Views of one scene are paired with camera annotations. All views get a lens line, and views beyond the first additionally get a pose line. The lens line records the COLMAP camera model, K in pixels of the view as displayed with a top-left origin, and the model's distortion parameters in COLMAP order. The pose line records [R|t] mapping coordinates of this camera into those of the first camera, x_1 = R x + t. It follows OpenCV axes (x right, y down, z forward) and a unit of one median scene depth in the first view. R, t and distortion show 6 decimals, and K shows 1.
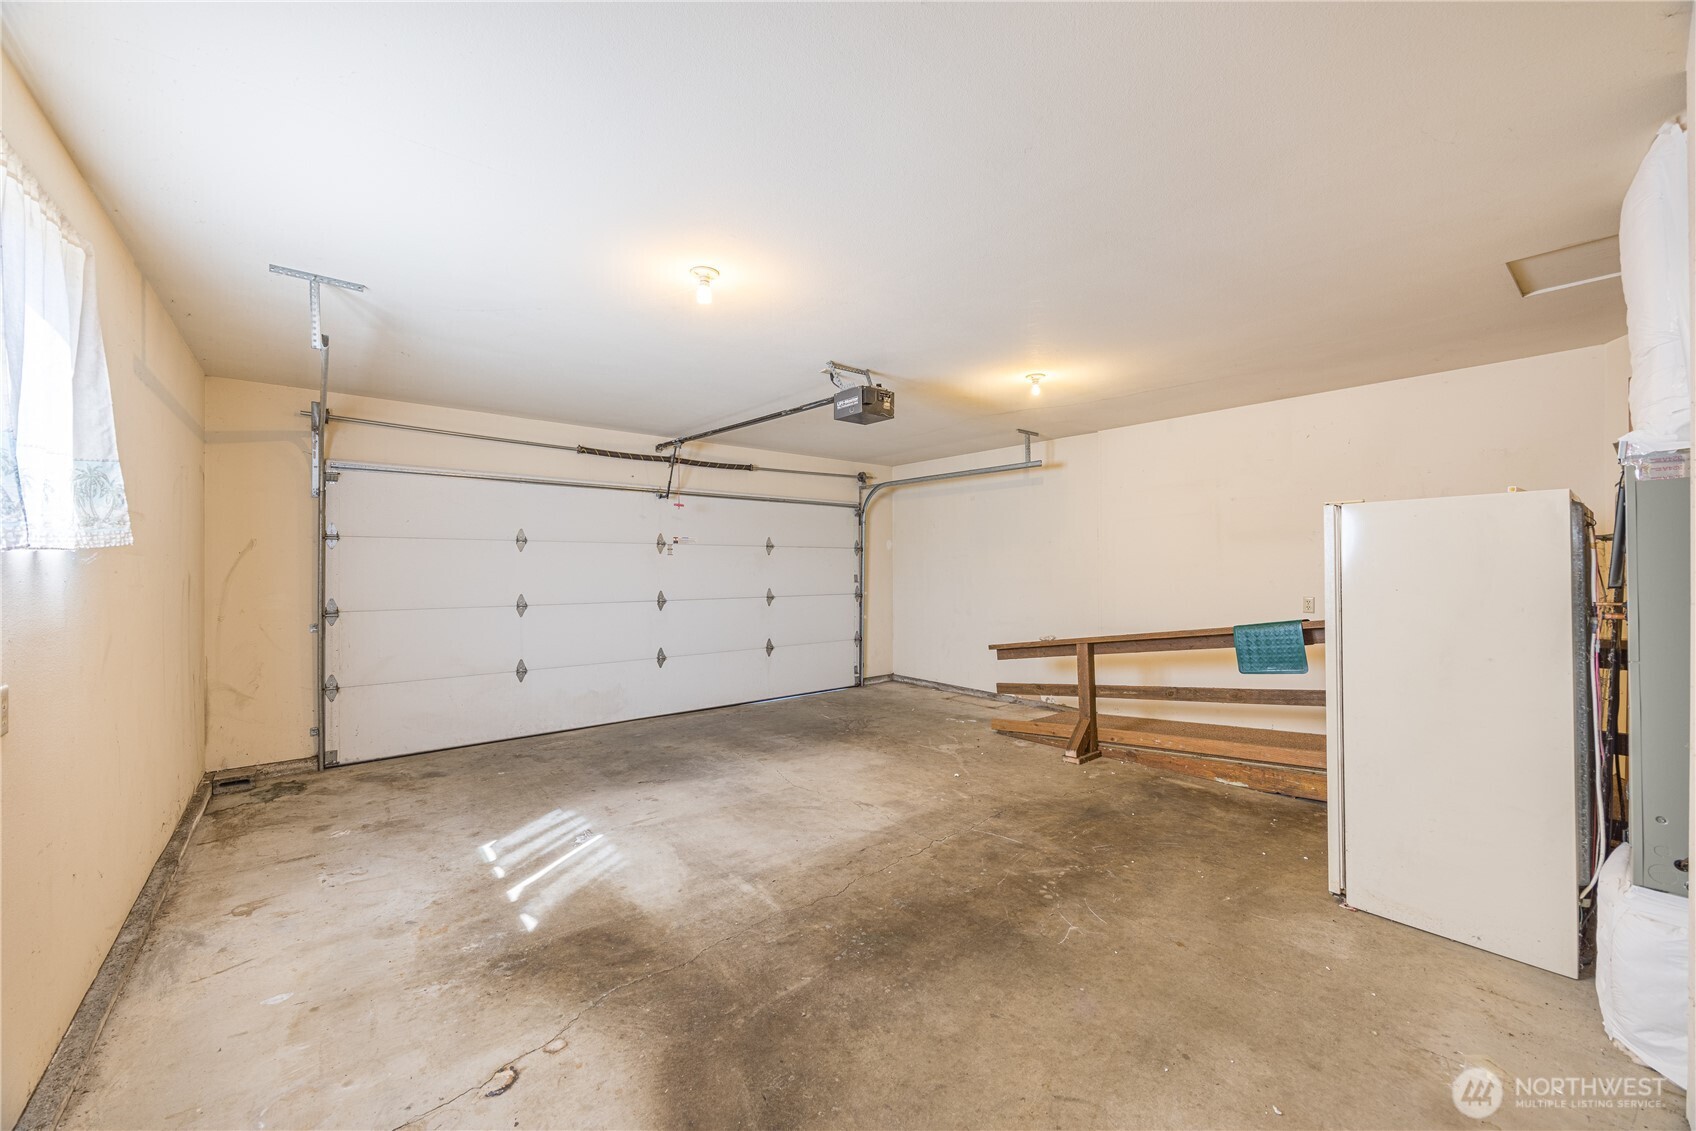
lens RADIAL K [[646.7, 0, 854.6], [0, 646.7, 565.0], [0, 0, 1]] dist [-0.002280, 0.000170]
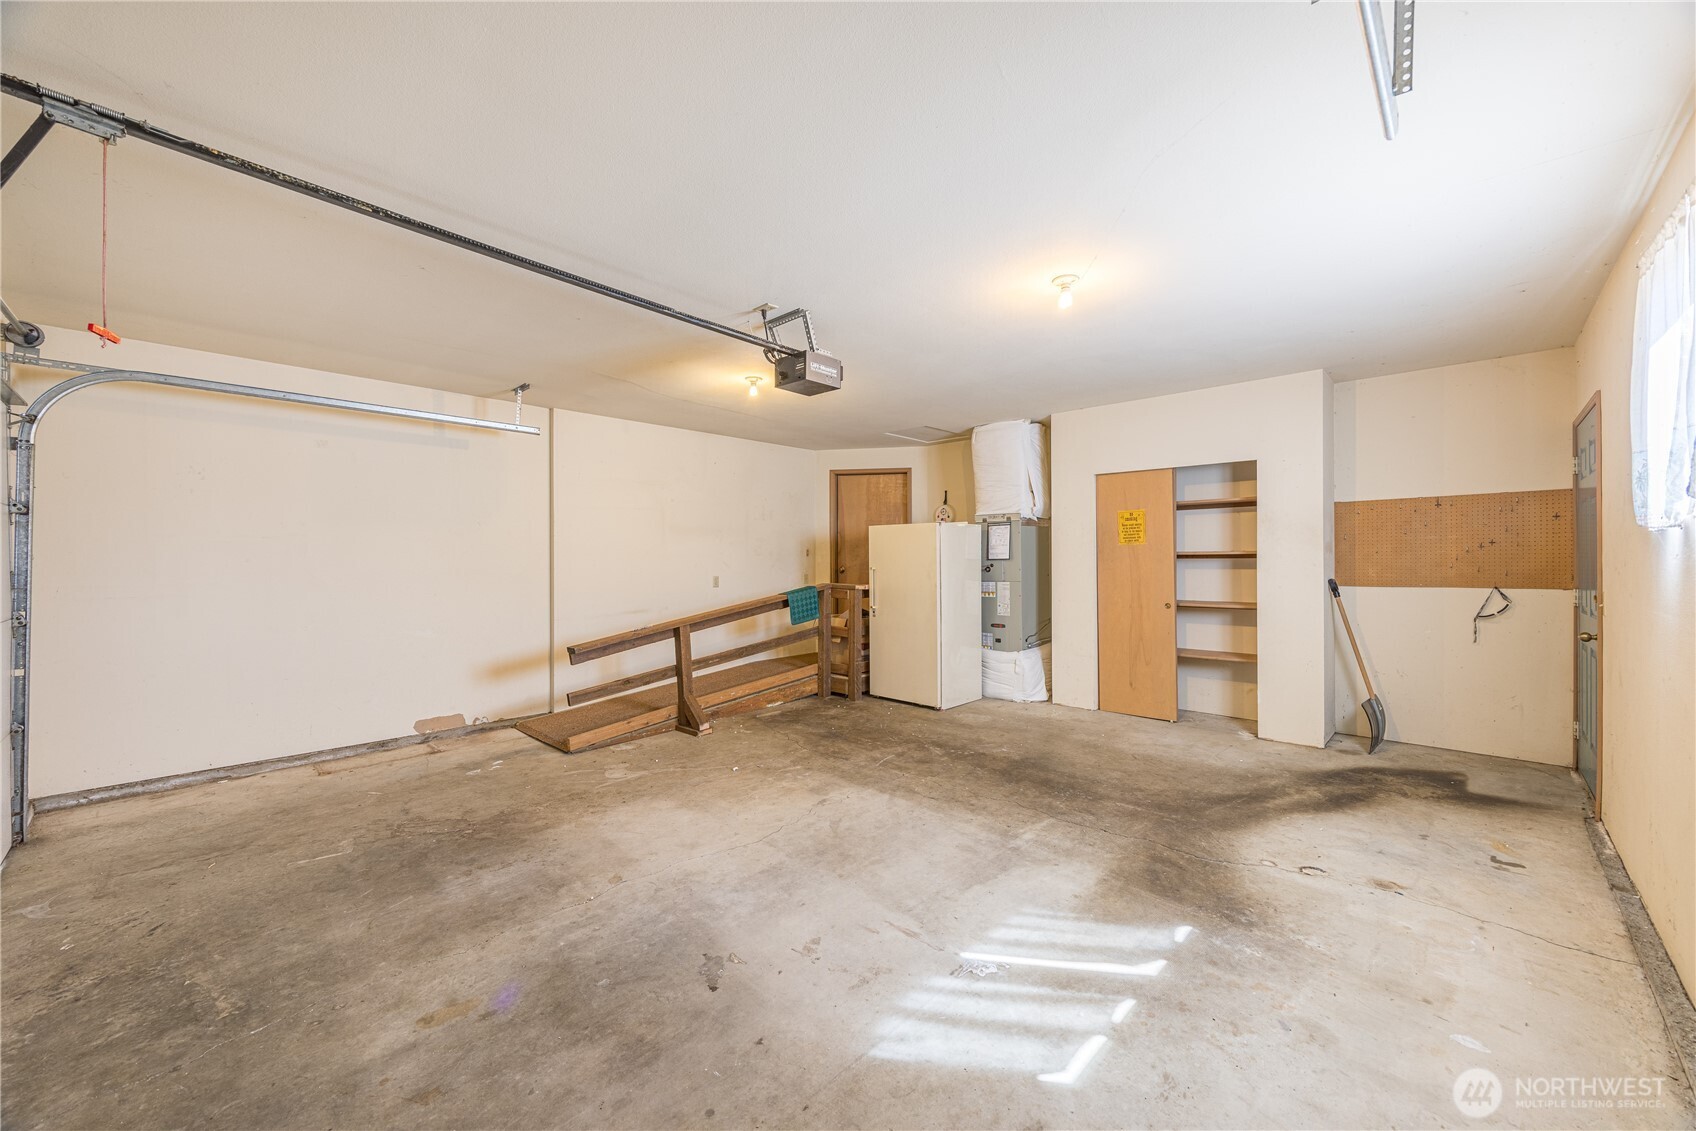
lens RADIAL K [[646.7, 0, 855.7], [0, 646.7, 557.2], [0, 0, 1]] dist [-0.002280, 0.000170]
pose [[-0.116999, 0.004310, 0.993123, -1.094860], [0.004181, 0.999984, -0.003847, 0.024319], [-0.993123, 0.003702, -0.117015, 1.263607]]
